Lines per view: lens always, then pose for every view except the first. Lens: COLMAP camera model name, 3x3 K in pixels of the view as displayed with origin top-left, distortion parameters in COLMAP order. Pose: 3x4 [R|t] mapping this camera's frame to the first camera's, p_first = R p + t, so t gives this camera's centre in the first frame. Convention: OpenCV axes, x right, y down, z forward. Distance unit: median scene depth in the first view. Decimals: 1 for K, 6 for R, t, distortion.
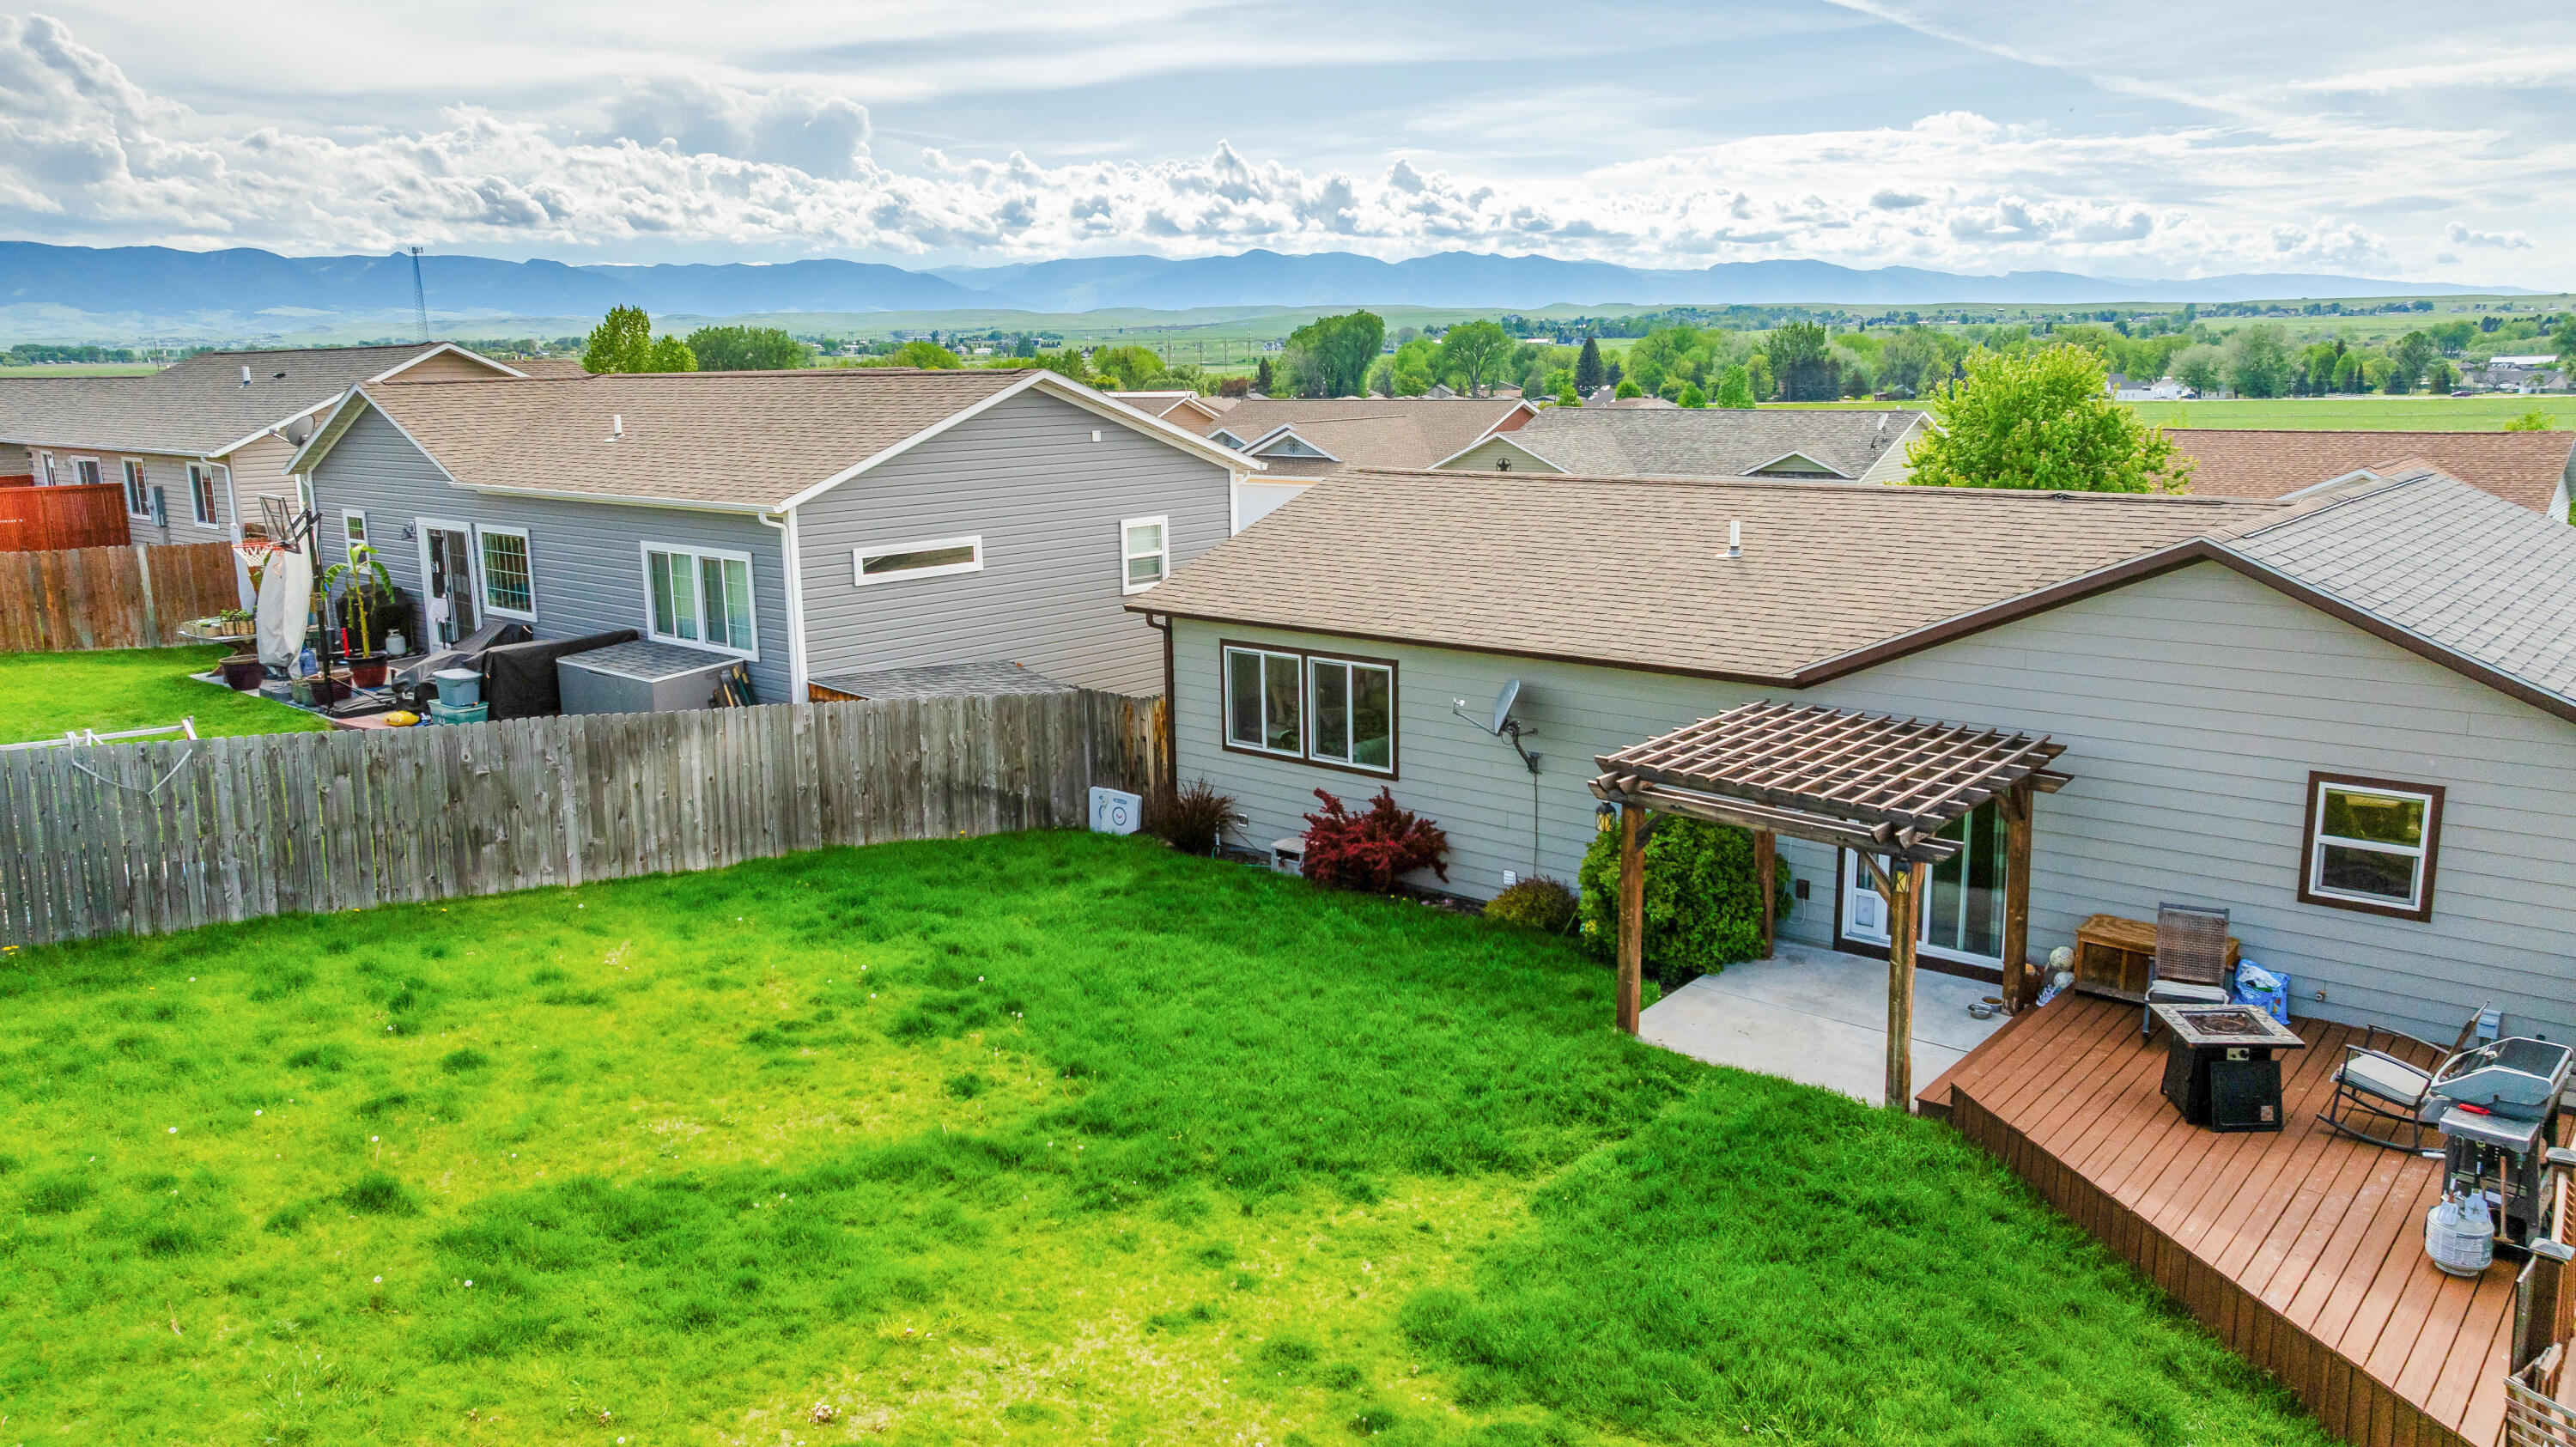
lens RADIAL K [[1807.7, 0, 1288.0], [0, 1807.7, 723.5], [0, 0, 1]] dist [-0.022049, 0.023627]
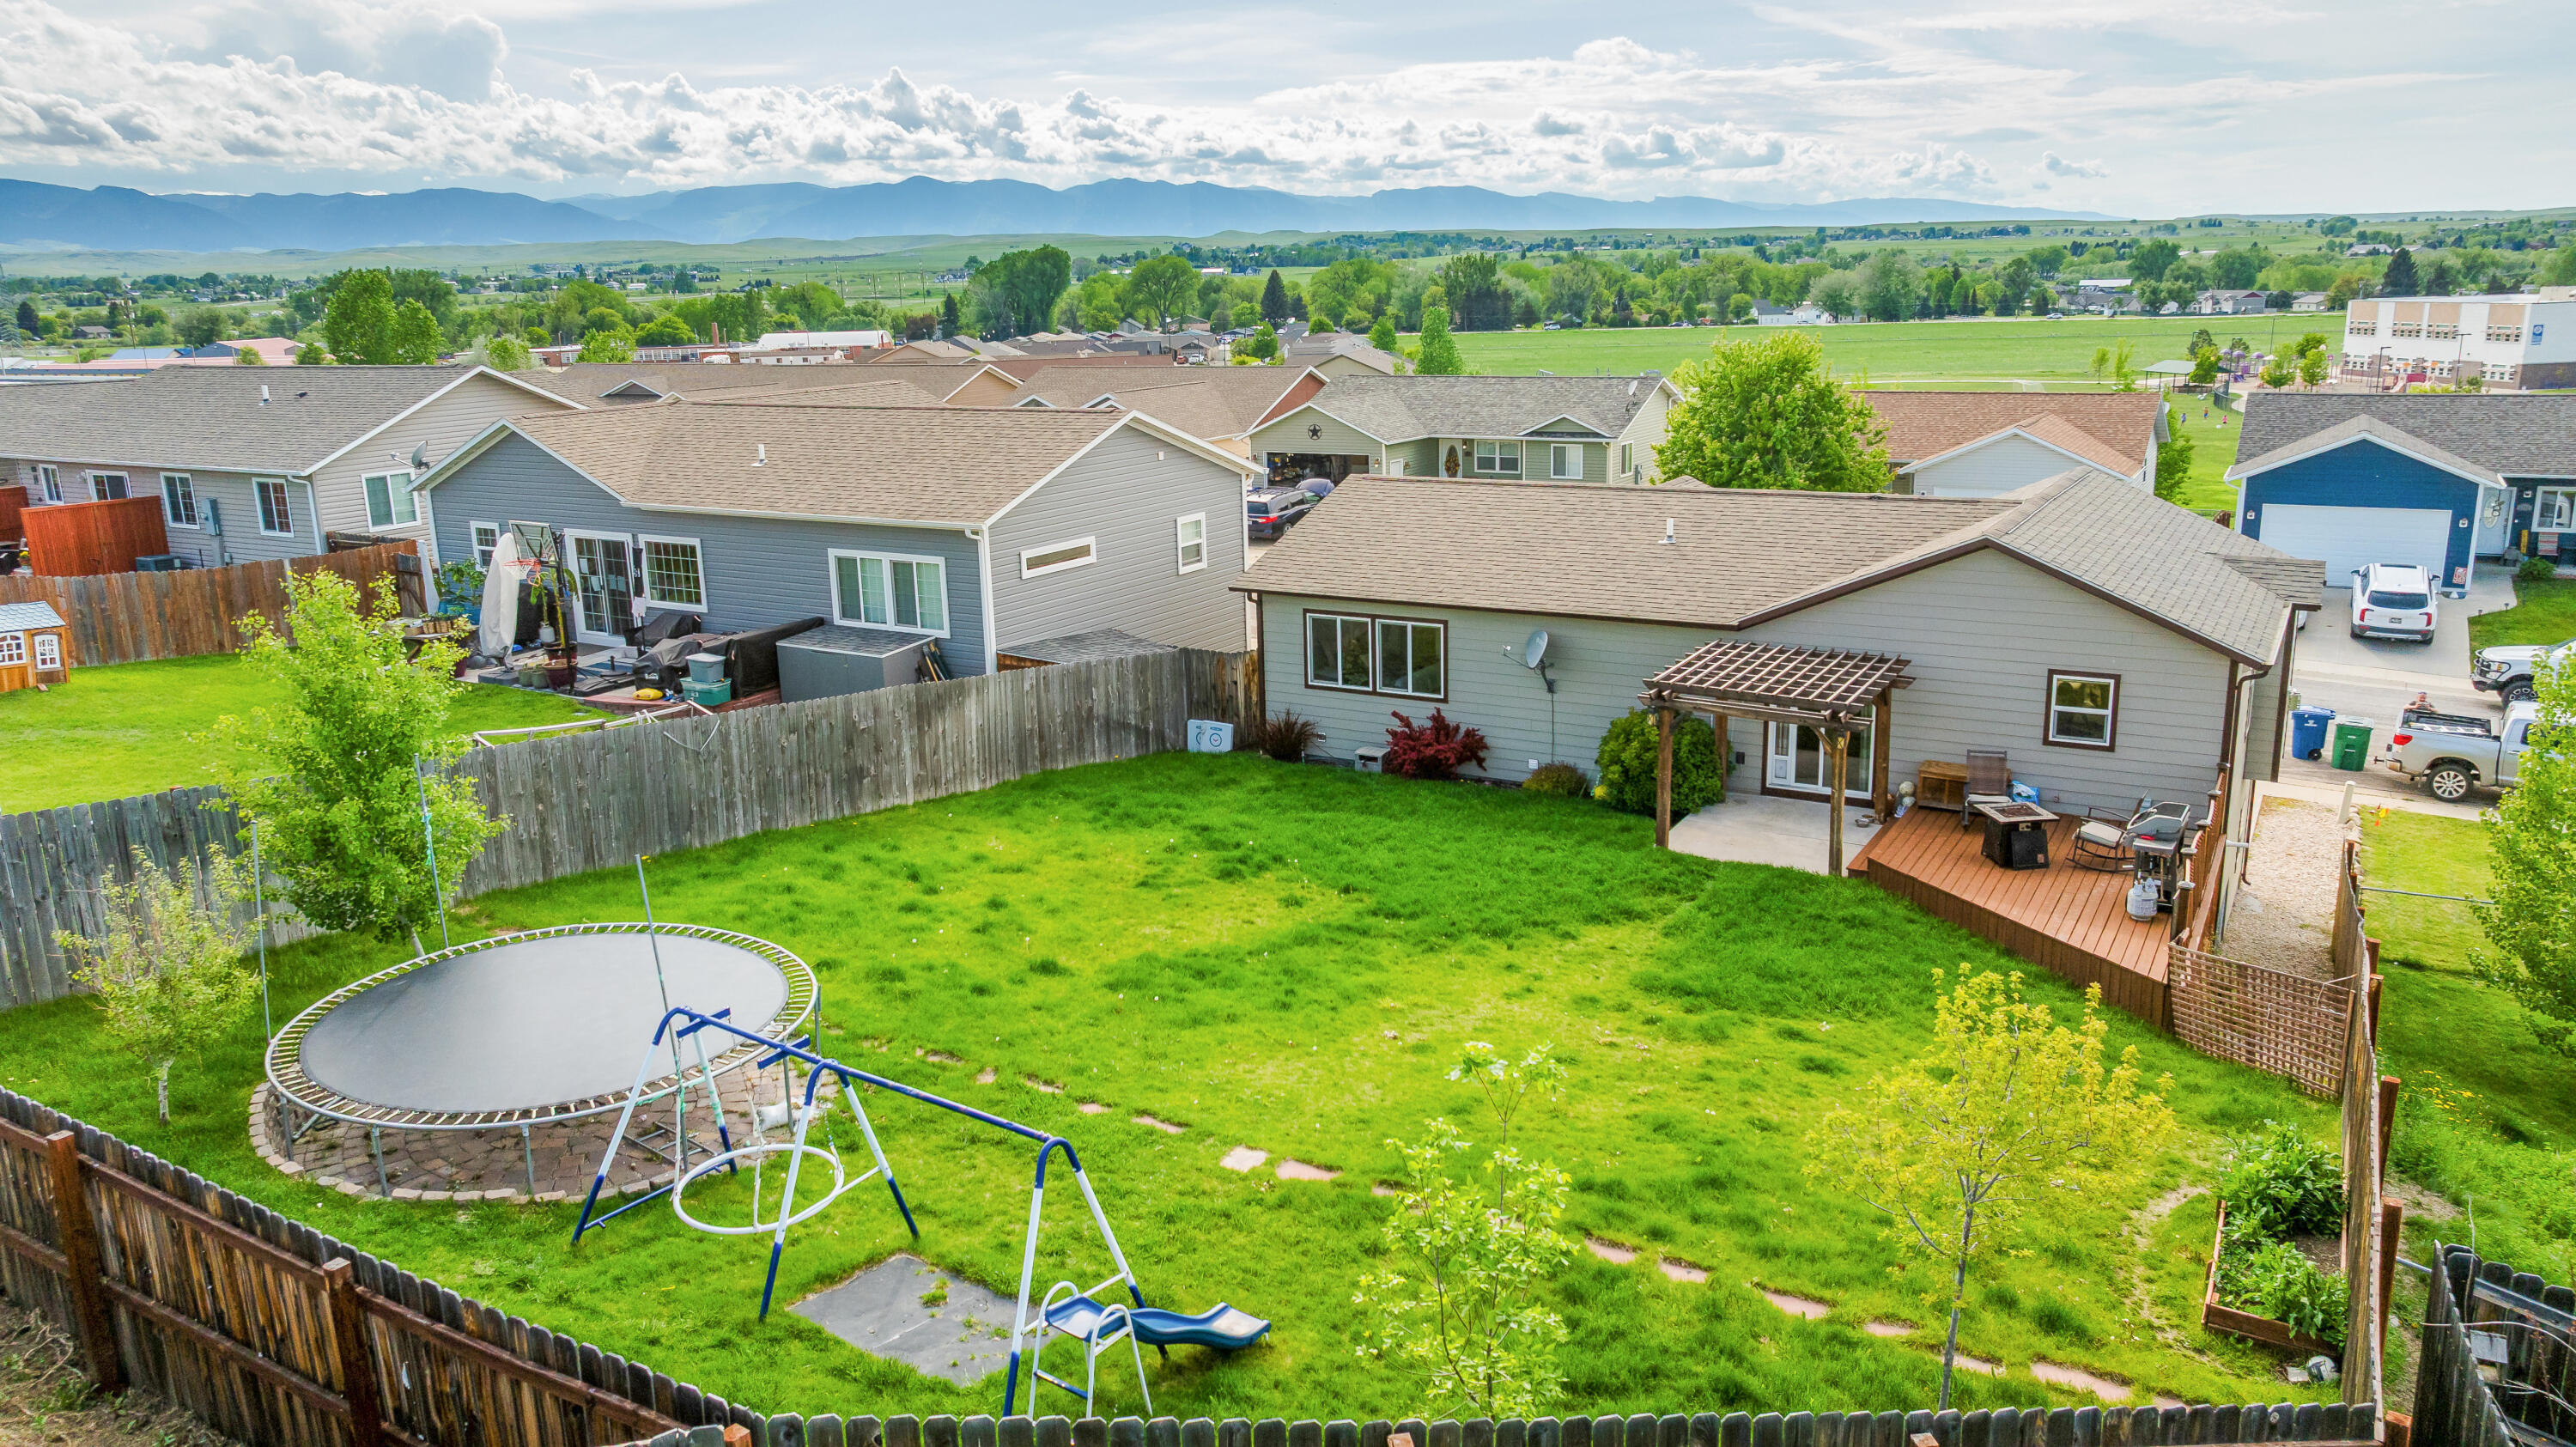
lens RADIAL K [[1790.2, 0, 1290.9], [0, 1790.2, 748.2], [0, 0, 1]] dist [0.008304, 0.001154]
pose [[0.984242, -0.053227, 0.168628, -0.306377], [0.044410, 0.997463, 0.055641, -0.017723], [-0.171161, -0.047275, 0.984108, -0.396652]]
